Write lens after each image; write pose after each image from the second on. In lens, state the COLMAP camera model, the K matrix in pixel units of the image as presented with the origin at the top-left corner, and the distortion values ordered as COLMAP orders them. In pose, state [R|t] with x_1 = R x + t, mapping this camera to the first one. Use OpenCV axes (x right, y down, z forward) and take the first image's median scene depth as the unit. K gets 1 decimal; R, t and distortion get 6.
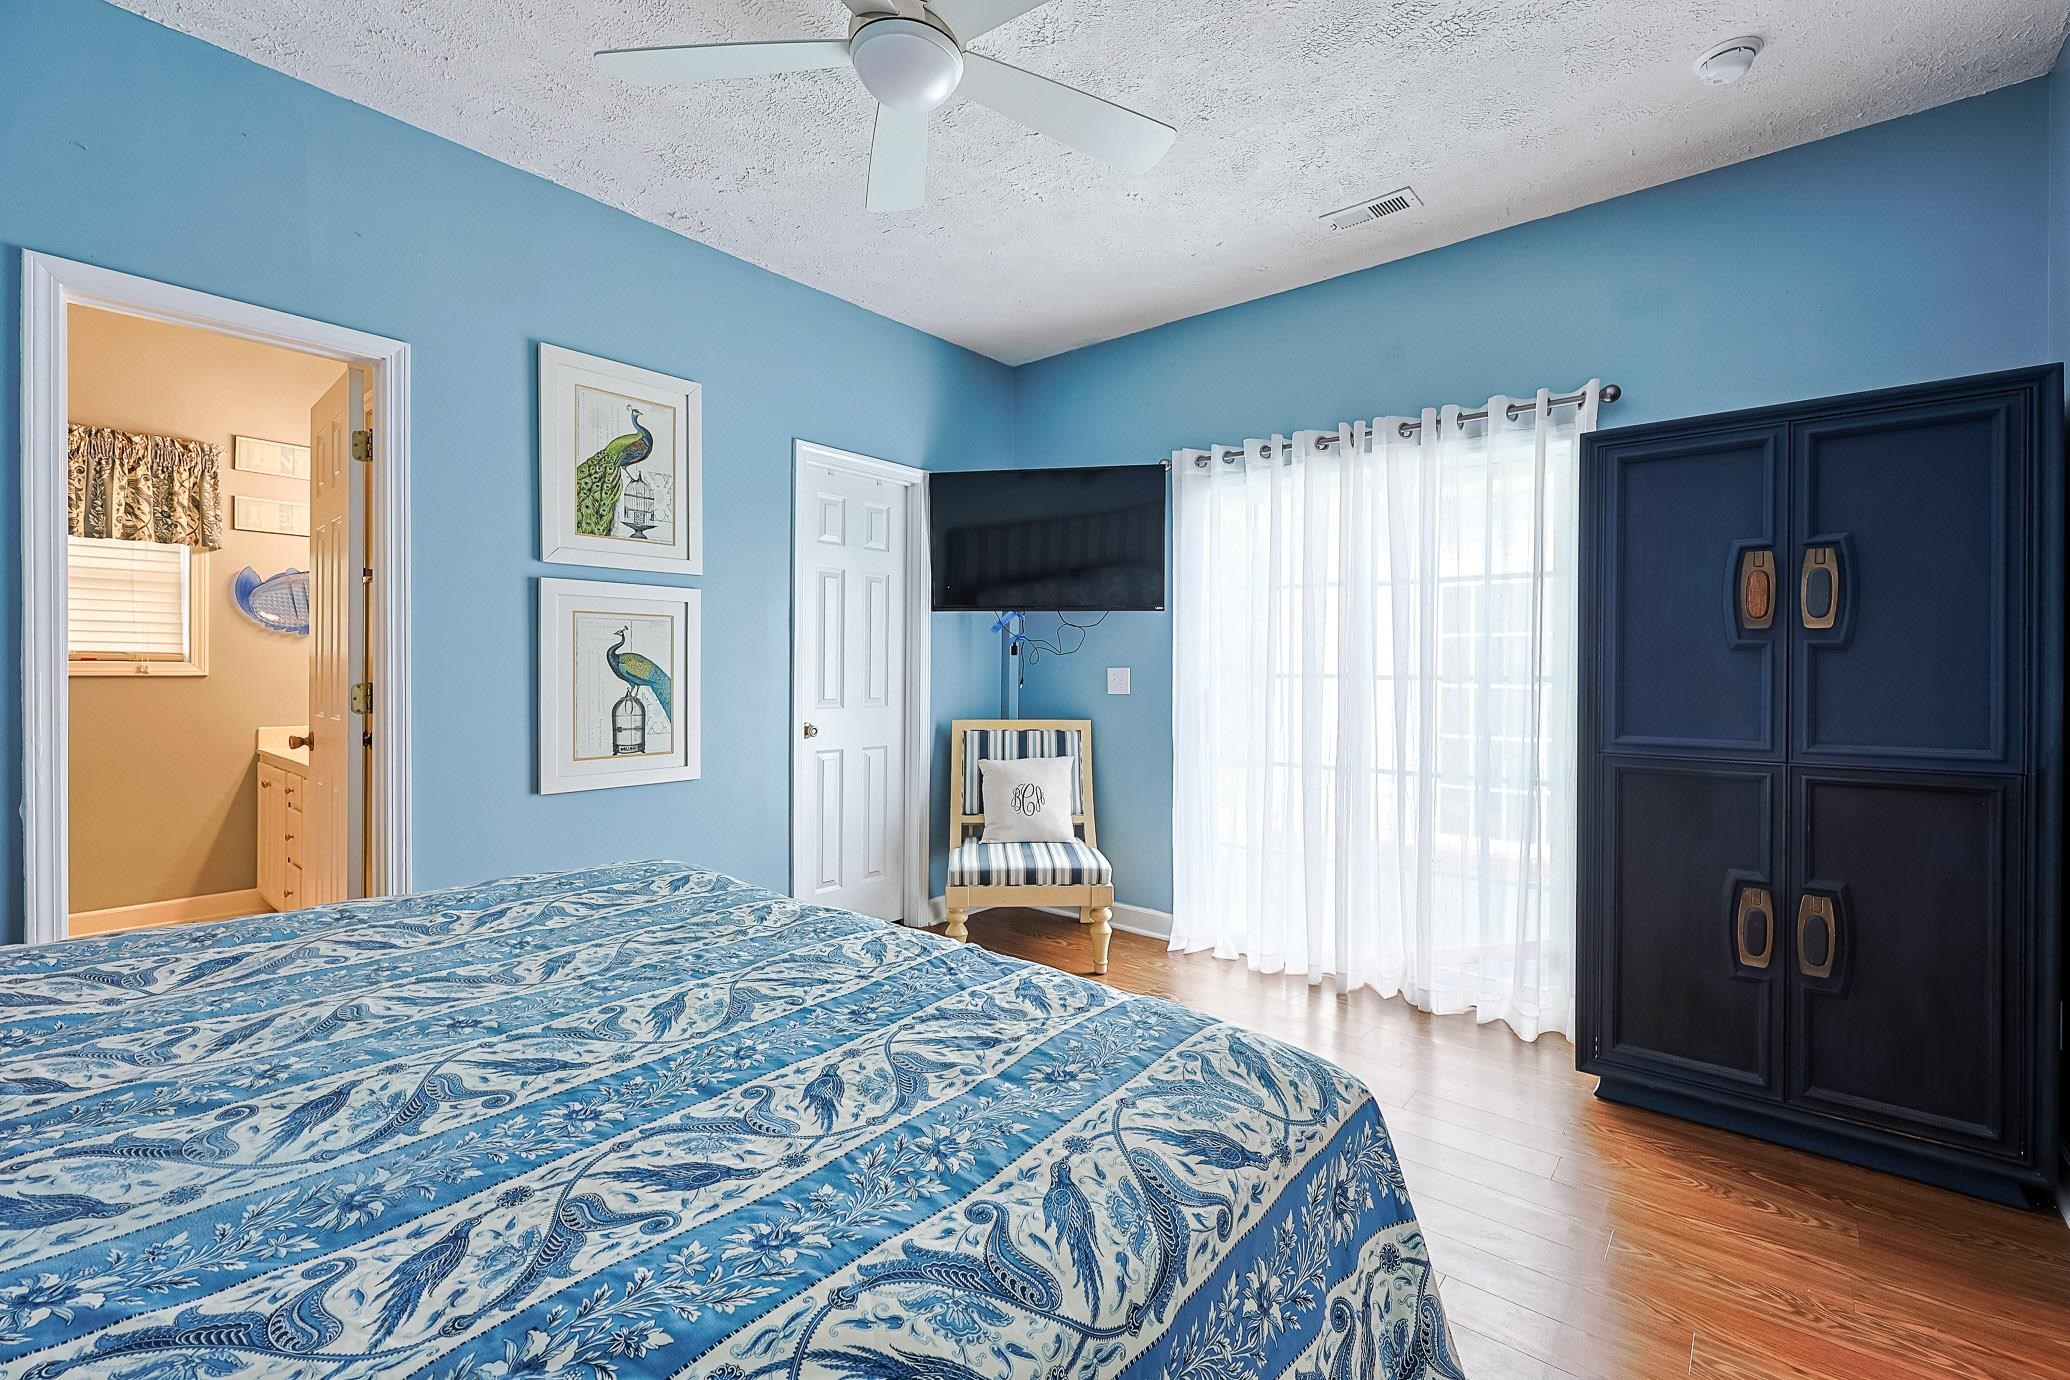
lens RADIAL K [[903.5, 0, 1038.0], [0, 903.5, 678.8], [0, 0, 1]] dist [0.000856, 0.000206]
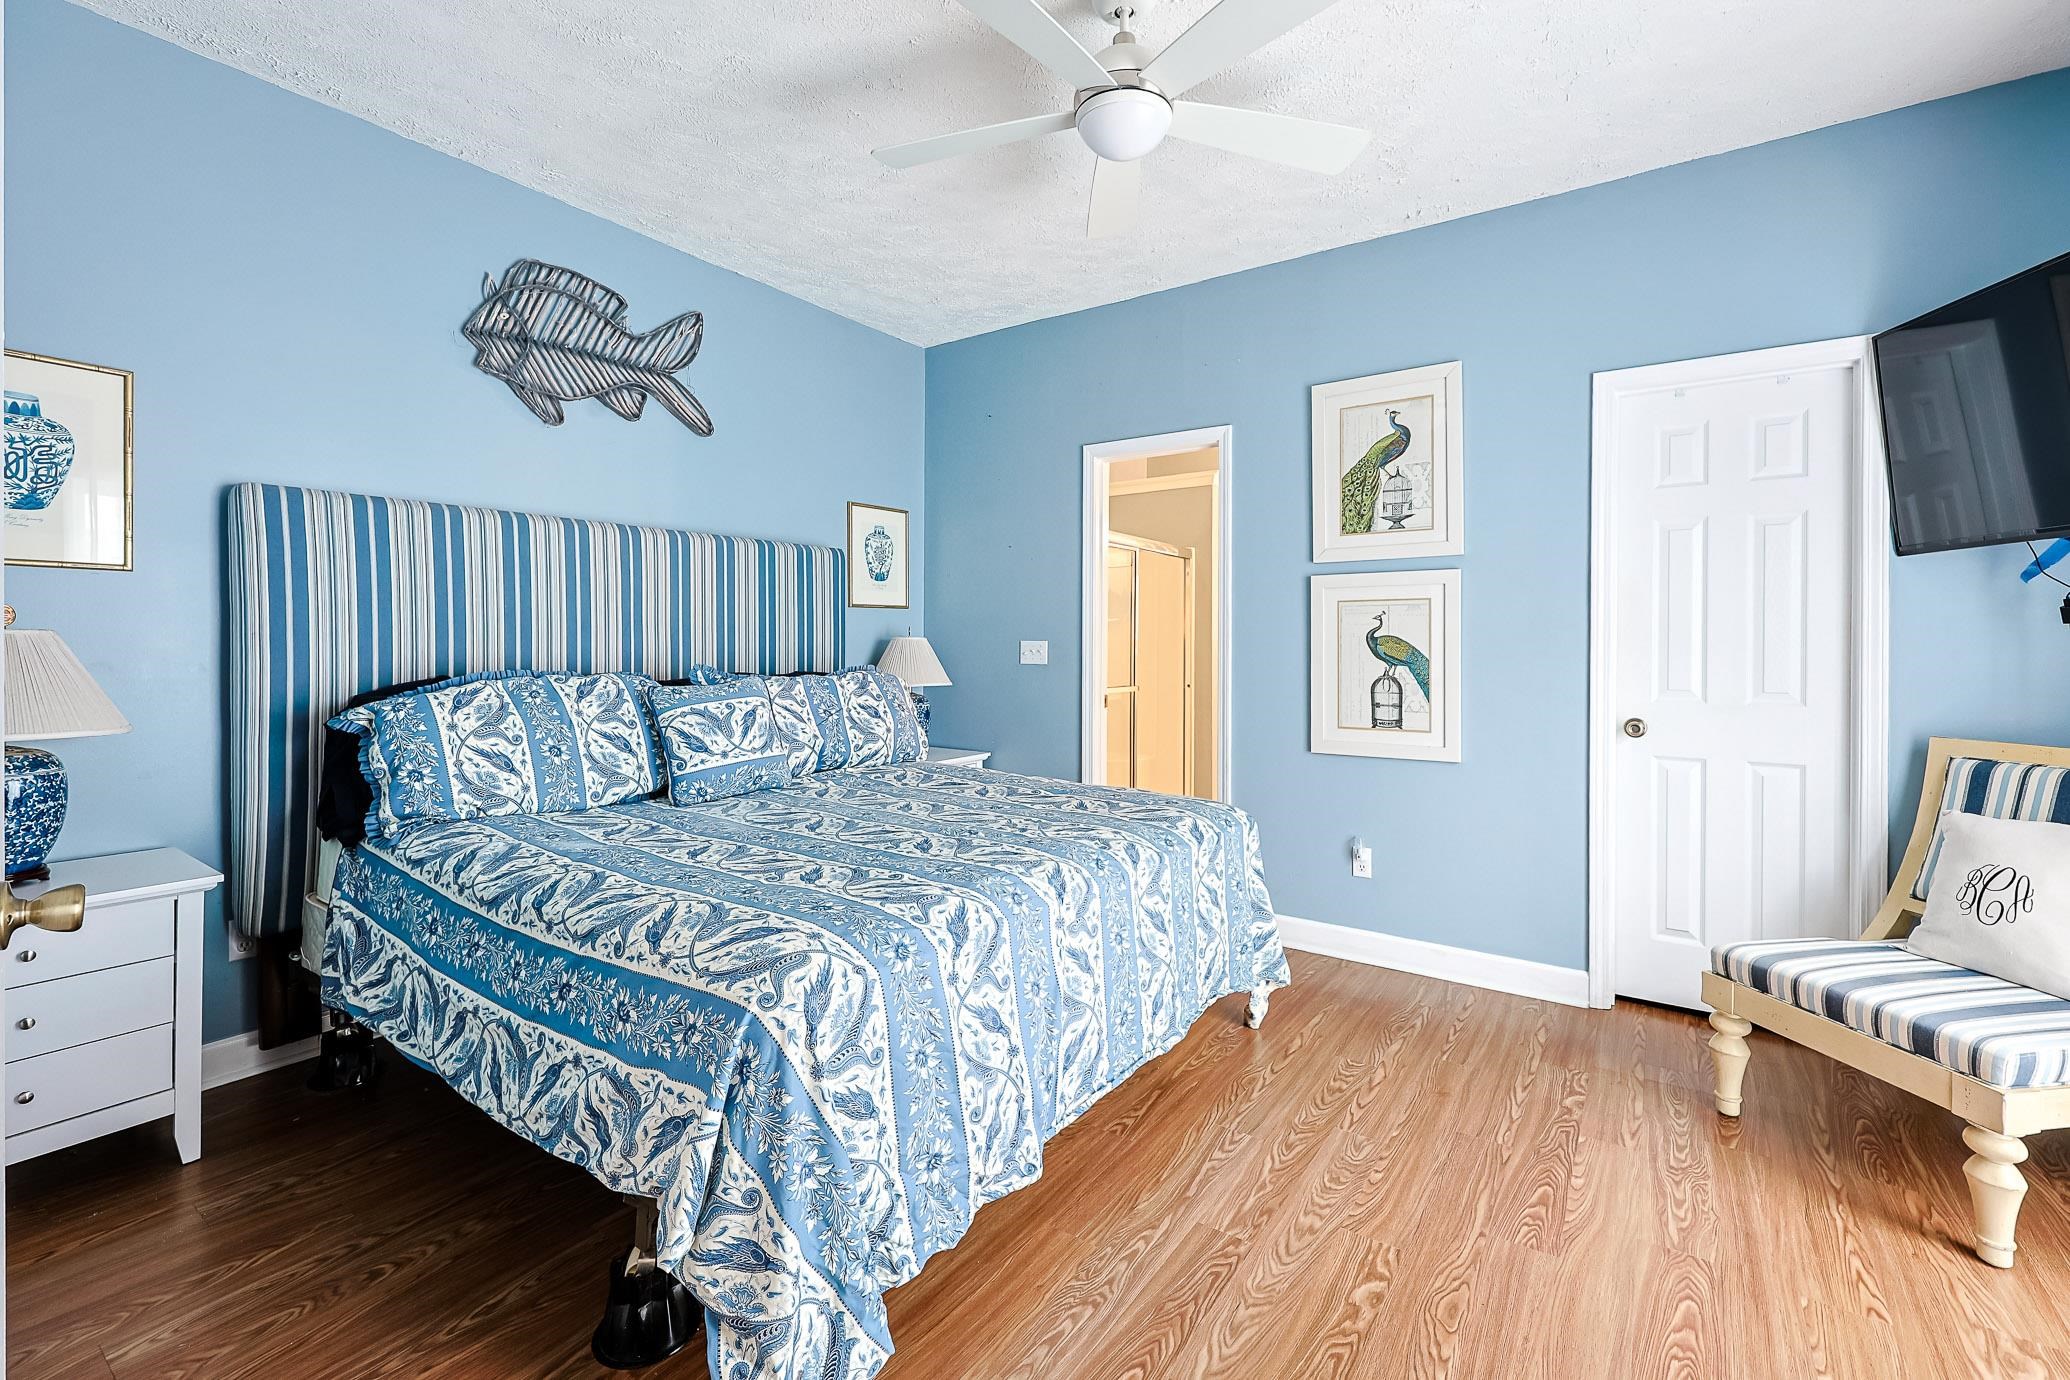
lens RADIAL K [[903.5, 0, 1033.4], [0, 903.5, 655.7], [0, 0, 1]] dist [0.000856, 0.000206]
pose [[0.065074, 0.002120, -0.997878, 0.604981], [-0.015246, 0.999883, 0.001130, 0.000925], [0.997764, 0.015140, 0.065099, 0.500451]]
